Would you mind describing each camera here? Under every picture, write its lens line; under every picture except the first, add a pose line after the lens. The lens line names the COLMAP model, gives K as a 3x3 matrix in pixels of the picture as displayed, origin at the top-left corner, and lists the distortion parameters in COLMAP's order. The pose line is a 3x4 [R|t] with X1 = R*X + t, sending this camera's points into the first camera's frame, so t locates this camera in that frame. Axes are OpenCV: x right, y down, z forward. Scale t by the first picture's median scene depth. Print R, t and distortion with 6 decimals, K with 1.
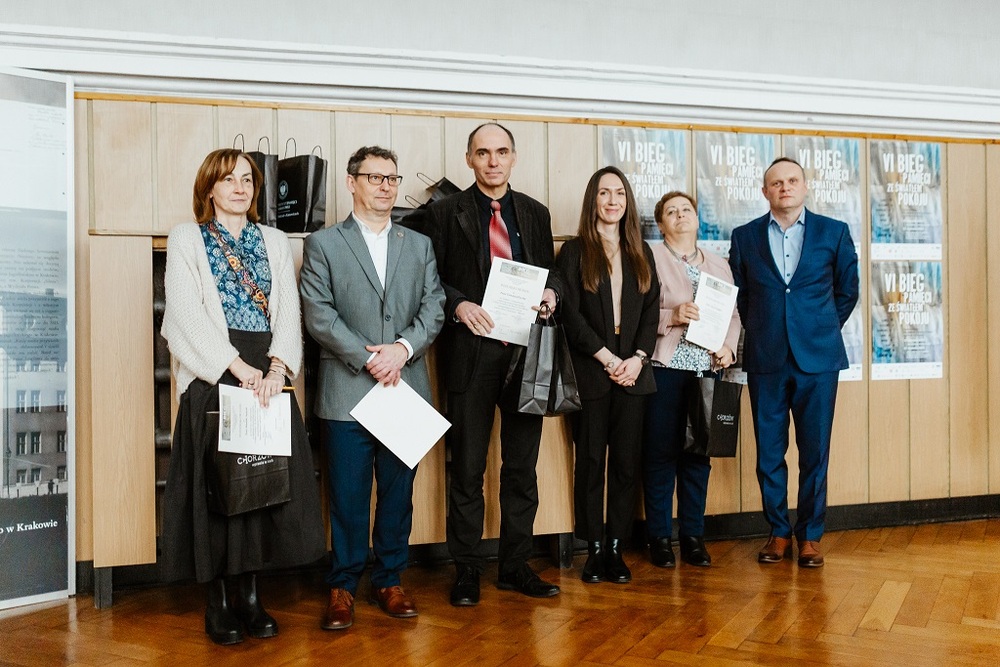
lens RADIAL K [[795.9, 0, 500.0], [0, 795.9, 333.5], [0, 0, 1]] dist [0.006650, 0.004230]
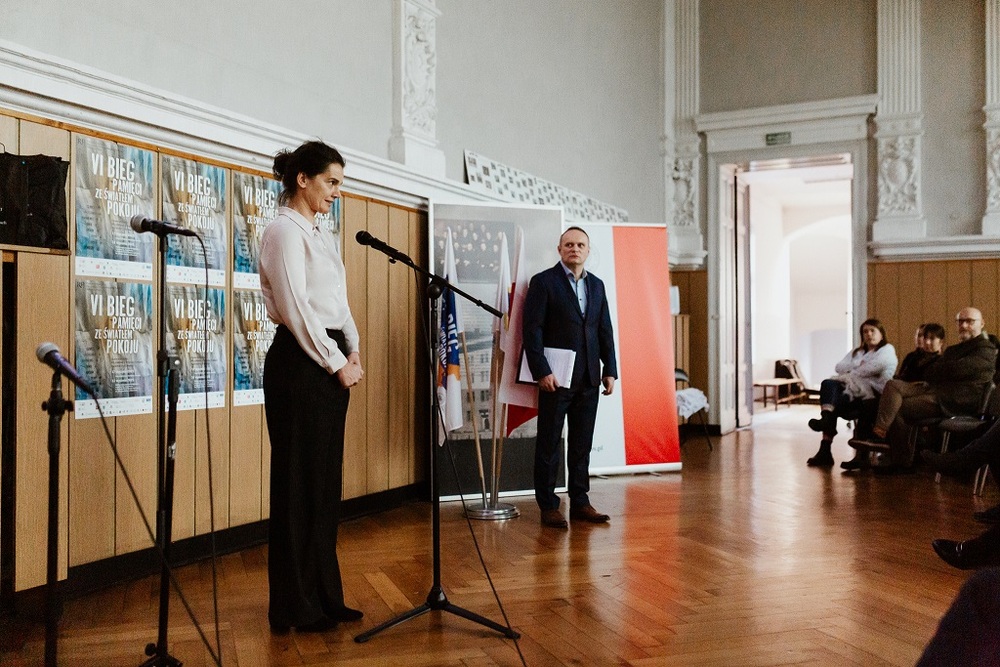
lens RADIAL K [[965.1, 0, 500.0], [0, 965.1, 333.5], [0, 0, 1]] dist [-0.000504, 0.003568]
pose [[0.656644, 0.024276, 0.753810, -0.248435], [-0.000572, 0.999498, -0.031690, 0.004532], [-0.754200, 0.020378, 0.656328, -0.066164]]
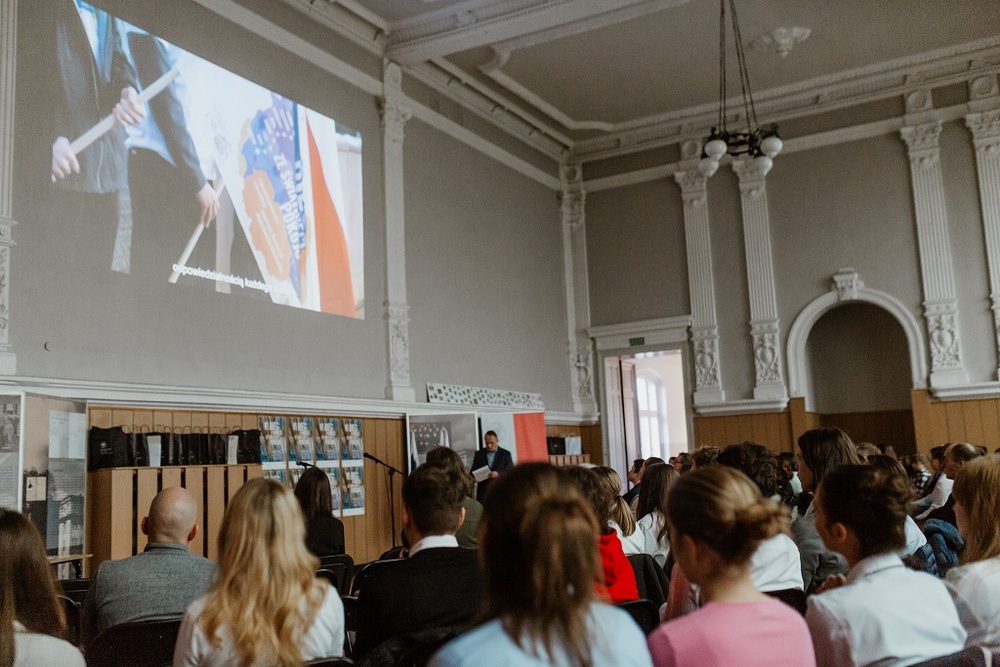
lens RADIAL K [[965.1, 0, 500.0], [0, 965.1, 333.5], [0, 0, 1]] dist [-0.000504, 0.003568]
pose [[0.693085, 0.080866, 0.716306, -0.962506], [0.042458, 0.987383, -0.152550, -0.016234], [-0.719605, 0.136143, 0.680907, -1.016239]]
